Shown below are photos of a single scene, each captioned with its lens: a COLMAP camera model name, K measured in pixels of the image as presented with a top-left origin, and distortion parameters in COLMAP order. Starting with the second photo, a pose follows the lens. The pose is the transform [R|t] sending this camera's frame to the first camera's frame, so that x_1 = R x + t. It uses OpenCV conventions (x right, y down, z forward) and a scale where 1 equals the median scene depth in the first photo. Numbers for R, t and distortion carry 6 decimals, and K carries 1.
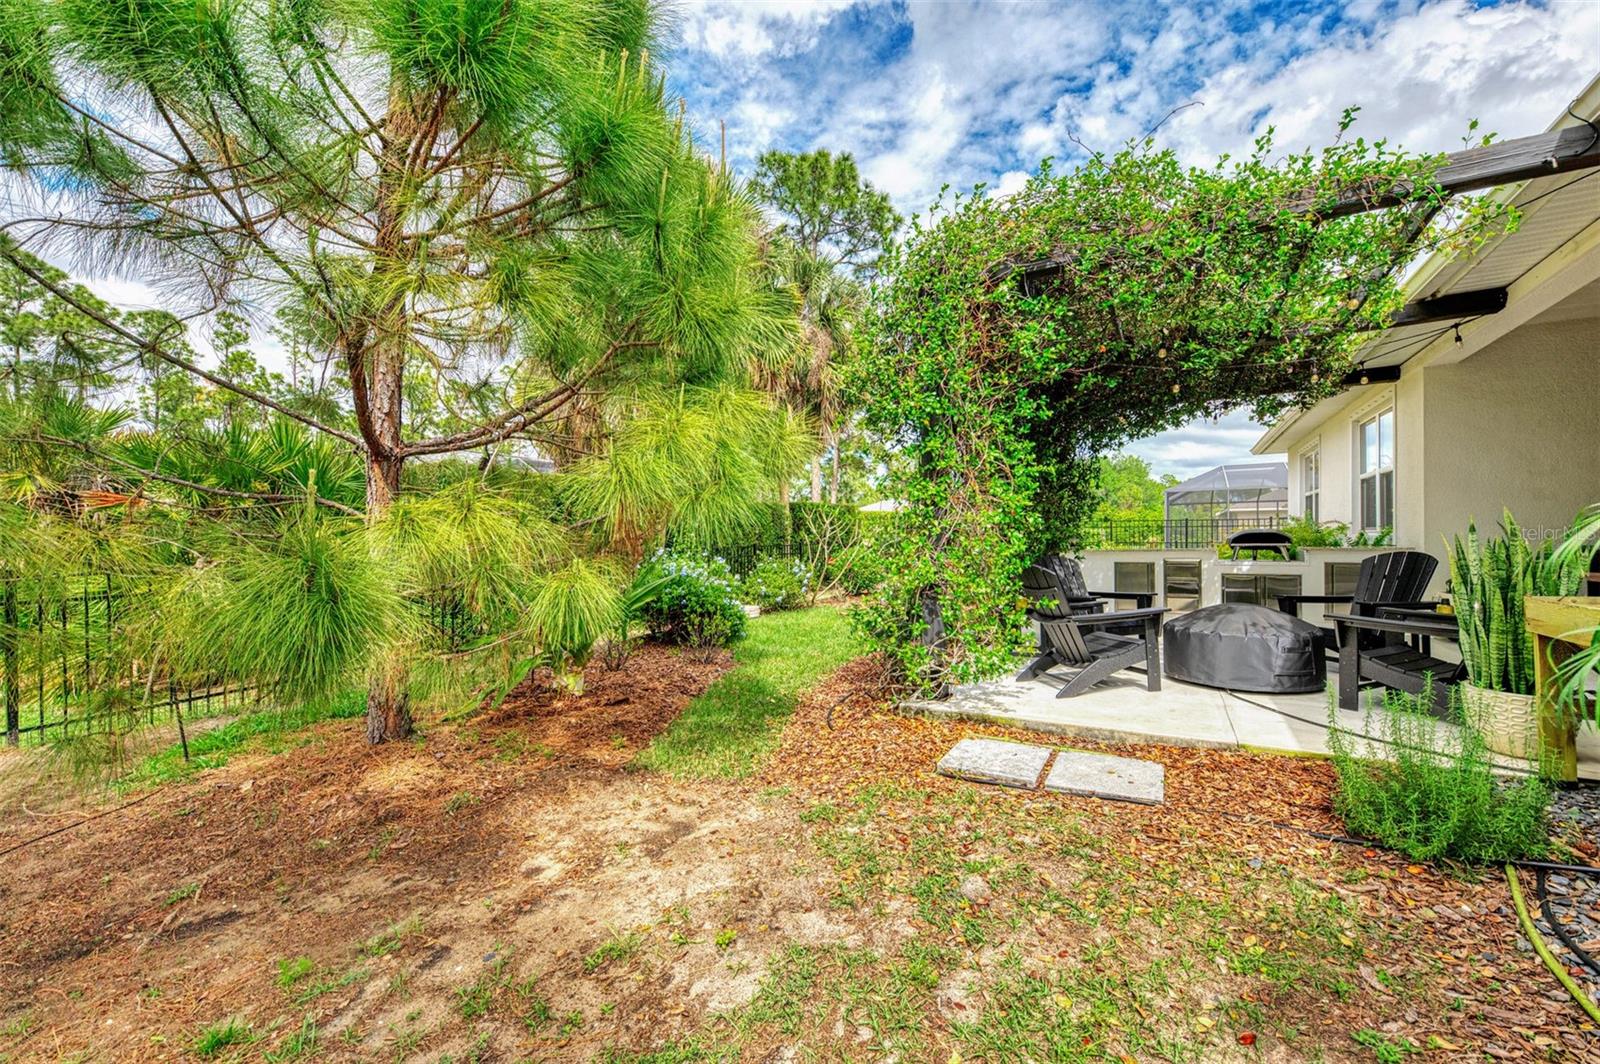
lens RADIAL K [[629.2, 0, 786.5], [0, 629.2, 538.6], [0, 0, 1]] dist [0.000594, -0.000020]
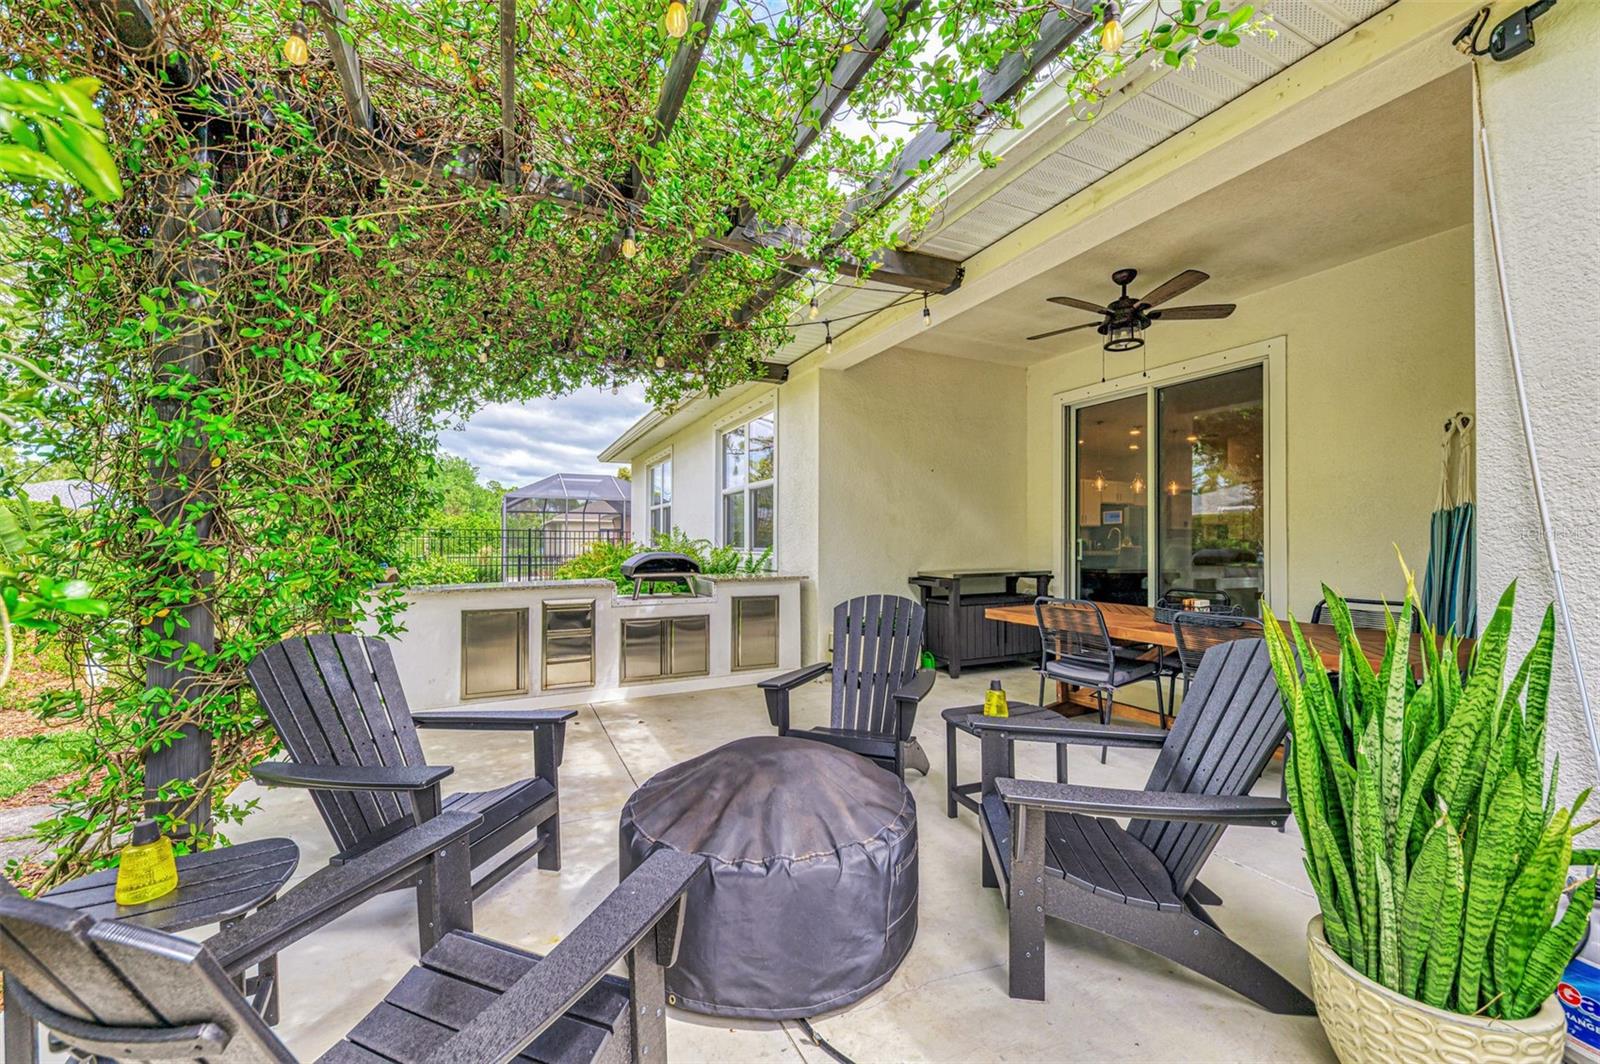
lens RADIAL K [[629.2, 0, 786.8], [0, 629.2, 544.4], [0, 0, 1]] dist [0.000594, -0.000020]
pose [[0.550873, 0.004505, 0.834577, 0.215488], [-0.006191, 0.999980, -0.001311, -0.022551], [-0.834566, -0.004445, 0.550890, 0.454809]]
